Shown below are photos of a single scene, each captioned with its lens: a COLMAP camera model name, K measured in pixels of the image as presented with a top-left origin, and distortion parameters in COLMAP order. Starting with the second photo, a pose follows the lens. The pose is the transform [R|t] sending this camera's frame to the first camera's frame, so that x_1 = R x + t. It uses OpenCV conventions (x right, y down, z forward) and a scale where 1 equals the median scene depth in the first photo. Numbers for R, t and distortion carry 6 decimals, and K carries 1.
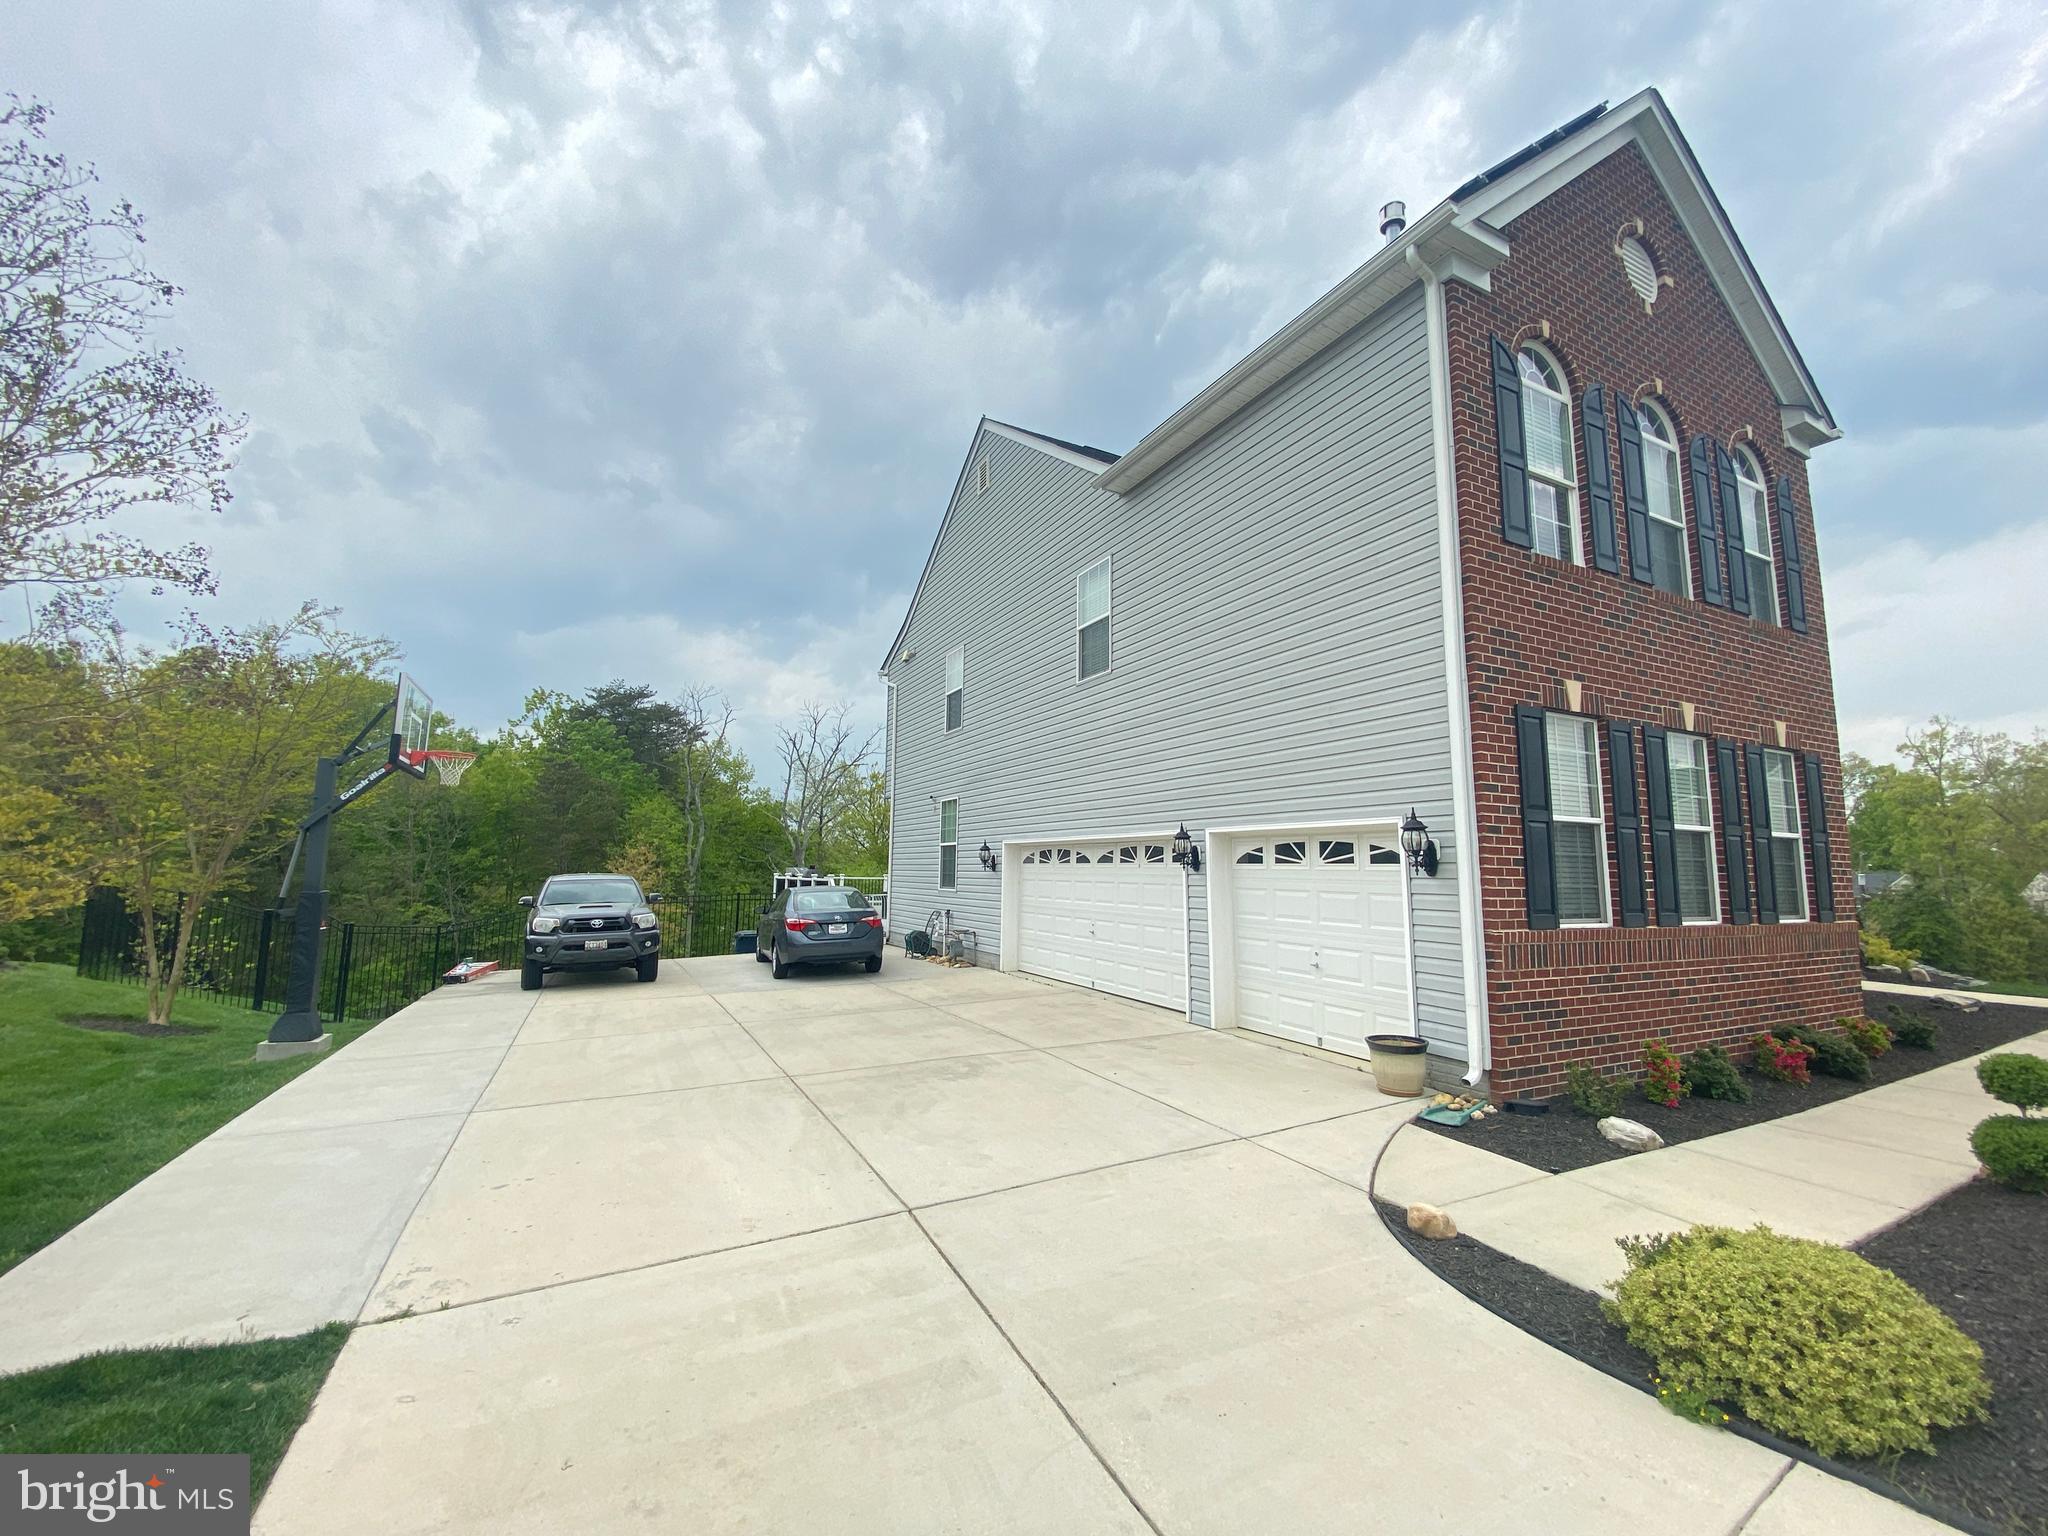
lens RADIAL K [[821.7, 0, 1015.4], [0, 821.7, 766.5], [0, 0, 1]] dist [0.037926, -0.029240]
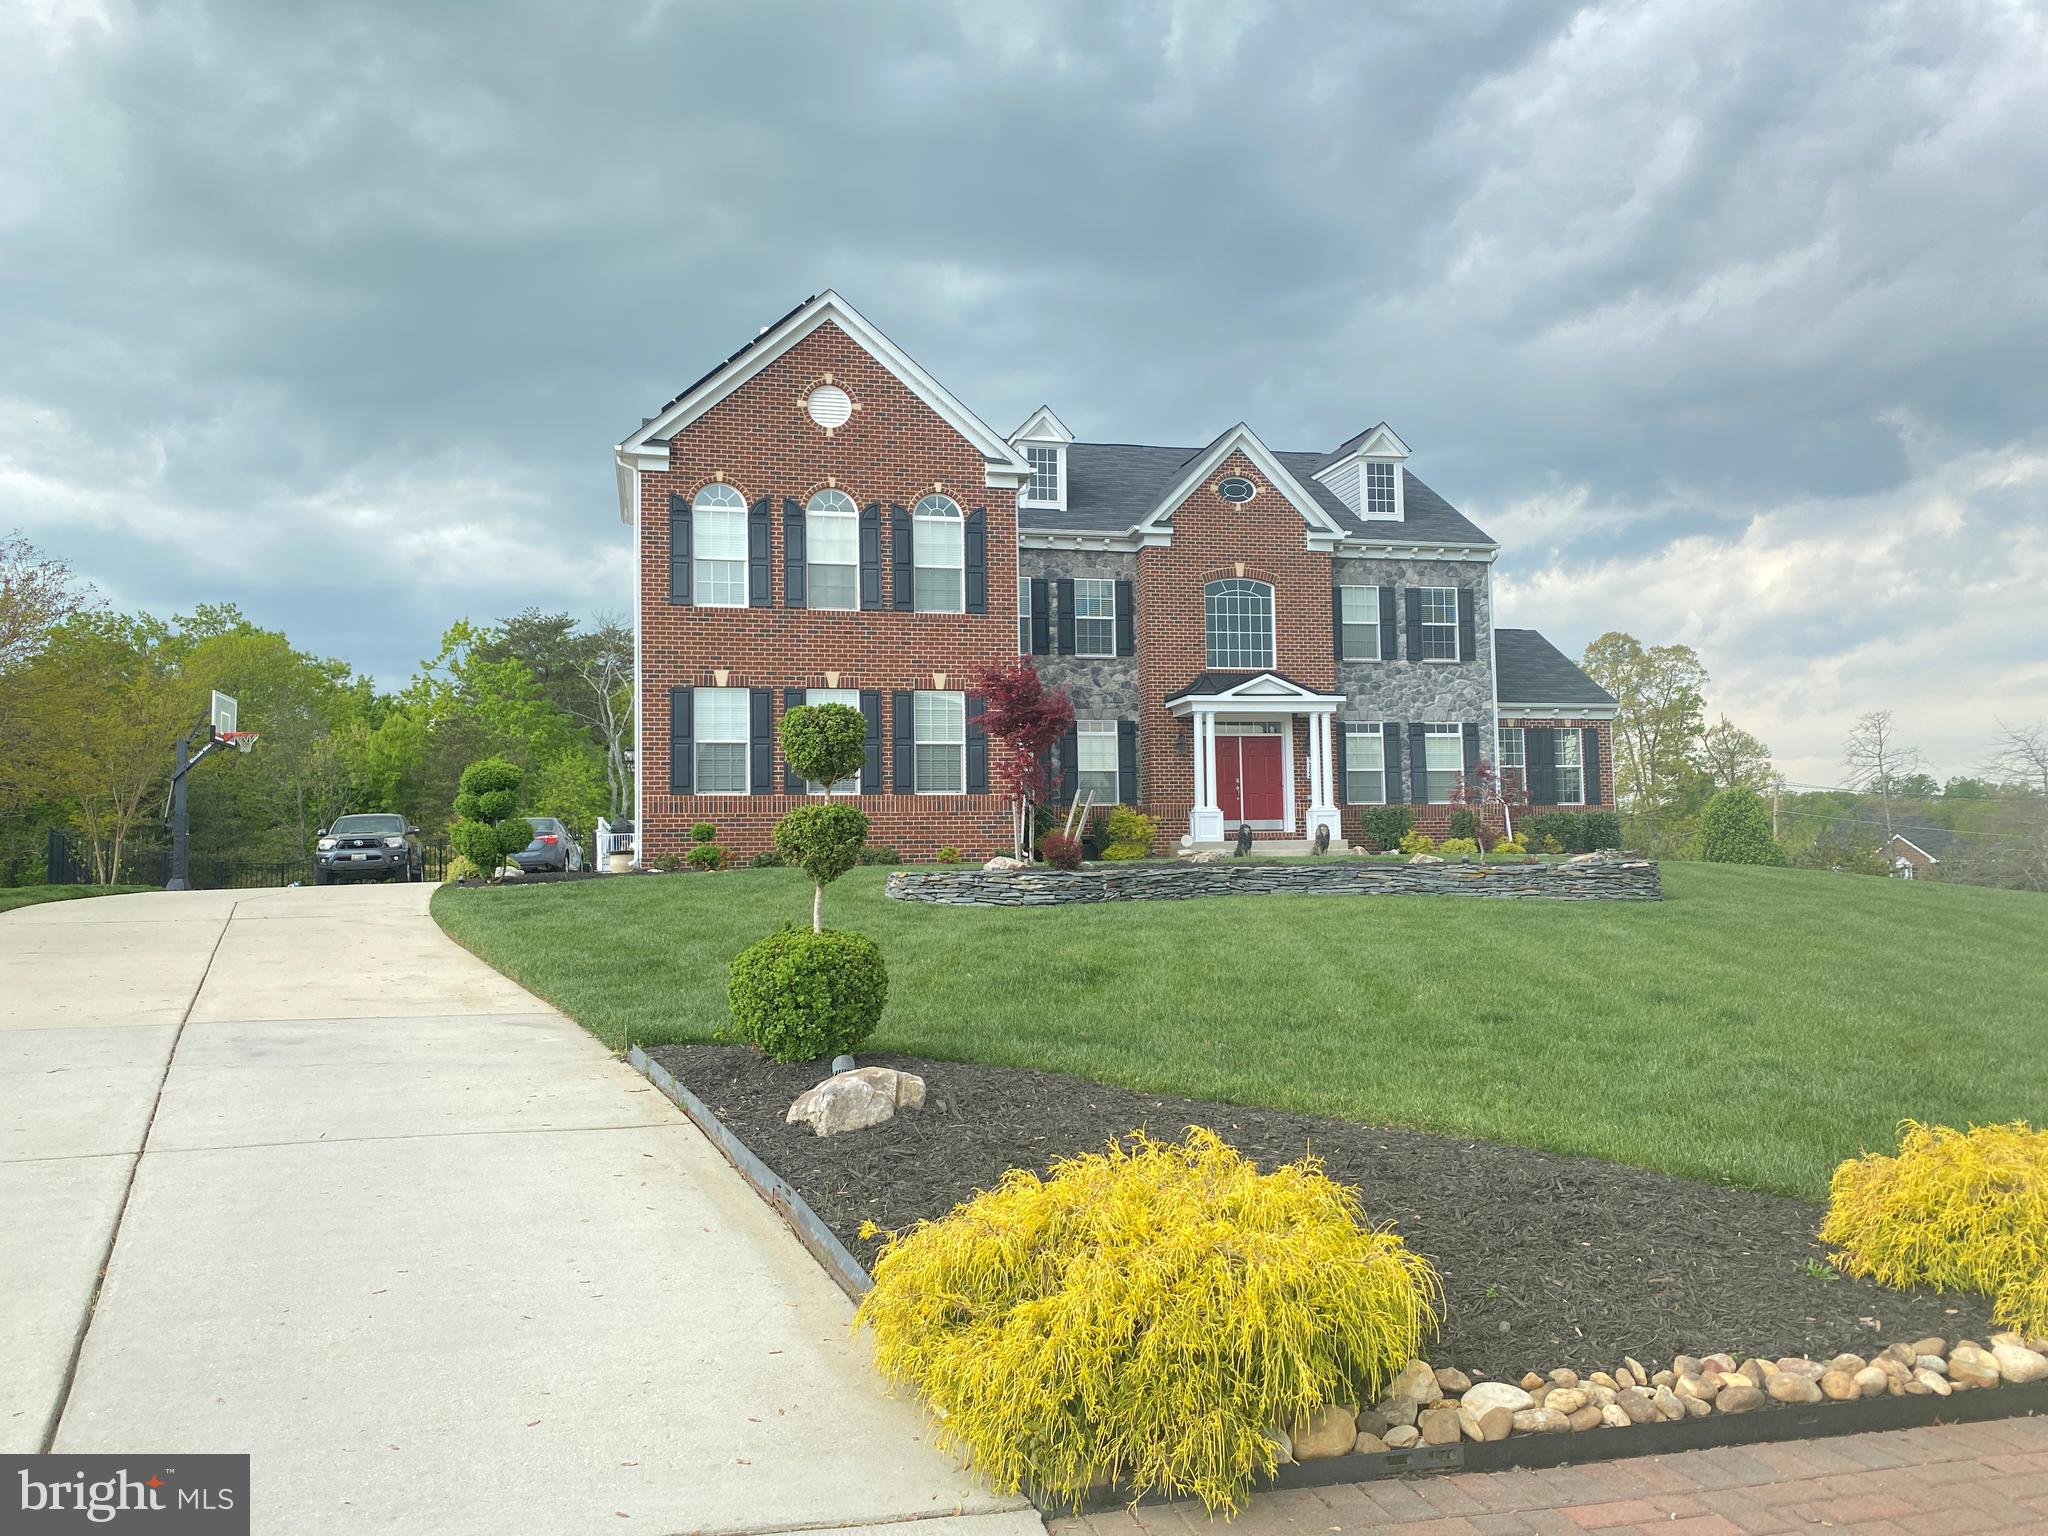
lens RADIAL K [[1549.6, 0, 1023.0], [0, 1549.6, 770.7], [0, 0, 1]] dist [0.093598, -0.000830]
pose [[0.970006, -0.045713, -0.238745, 1.800921], [0.060758, 0.996578, 0.056038, -0.024335], [0.235366, -0.068863, 0.969464, -1.937393]]
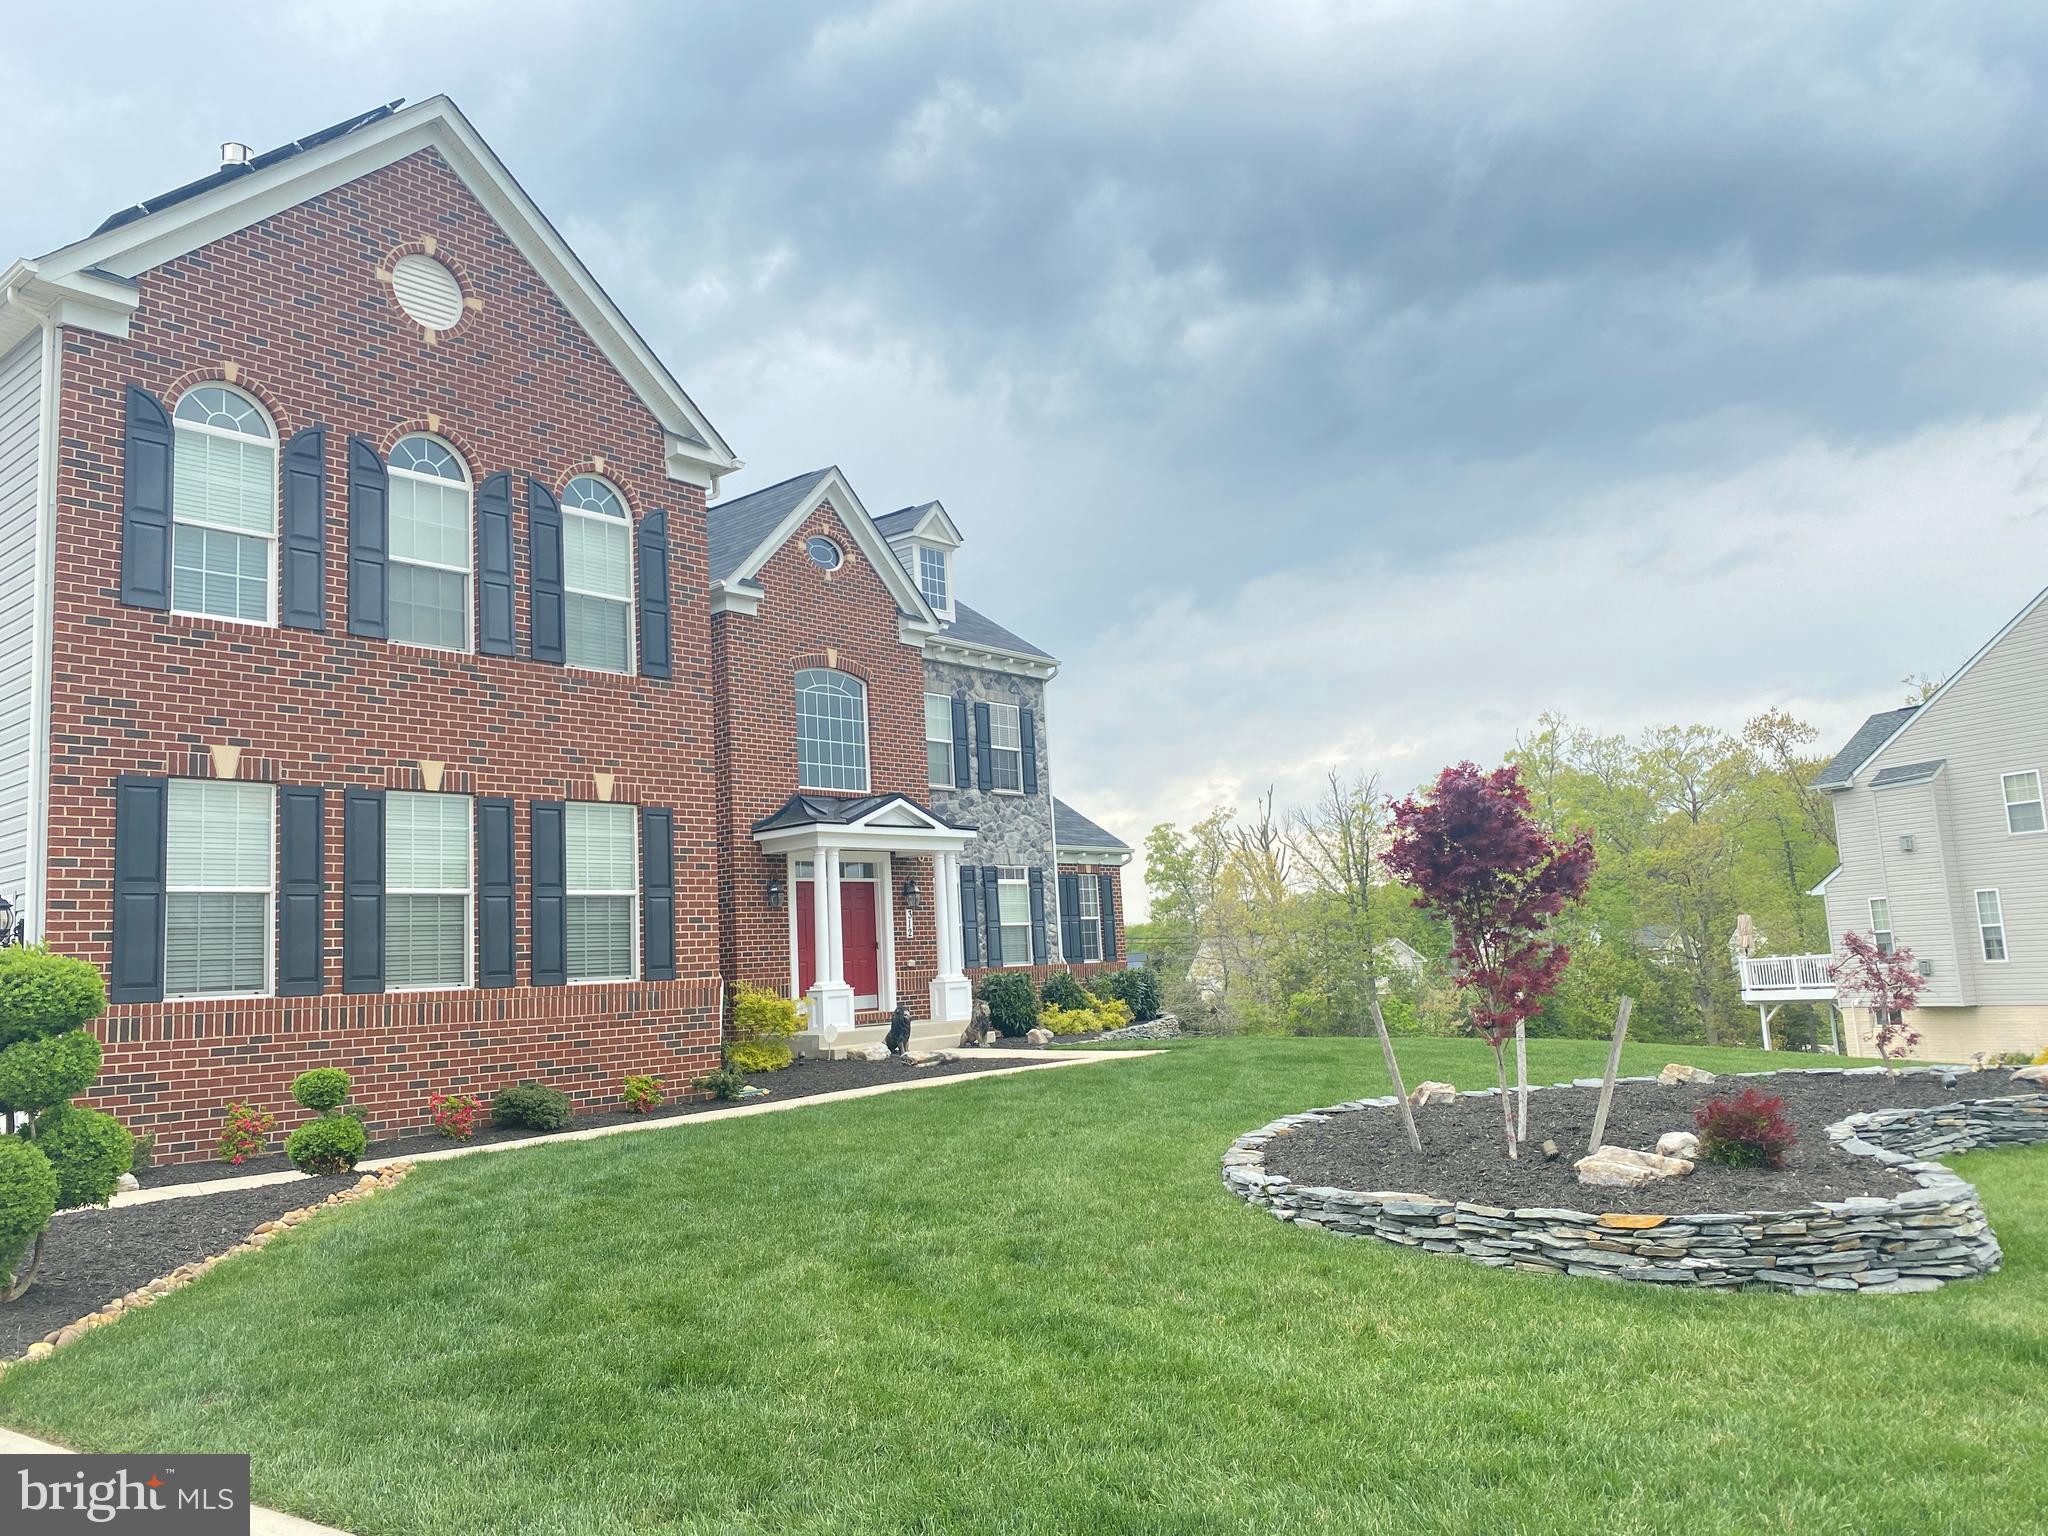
lens RADIAL K [[1555.4, 0, 1026.8], [0, 1555.4, 760.8], [0, 0, 1]] dist [0.084370, -0.130996]
pose [[0.918790, -0.011607, 0.394575, 0.653365], [0.018710, 0.999725, -0.014159, -0.034622], [-0.394302, 0.020391, 0.918755, -0.860683]]
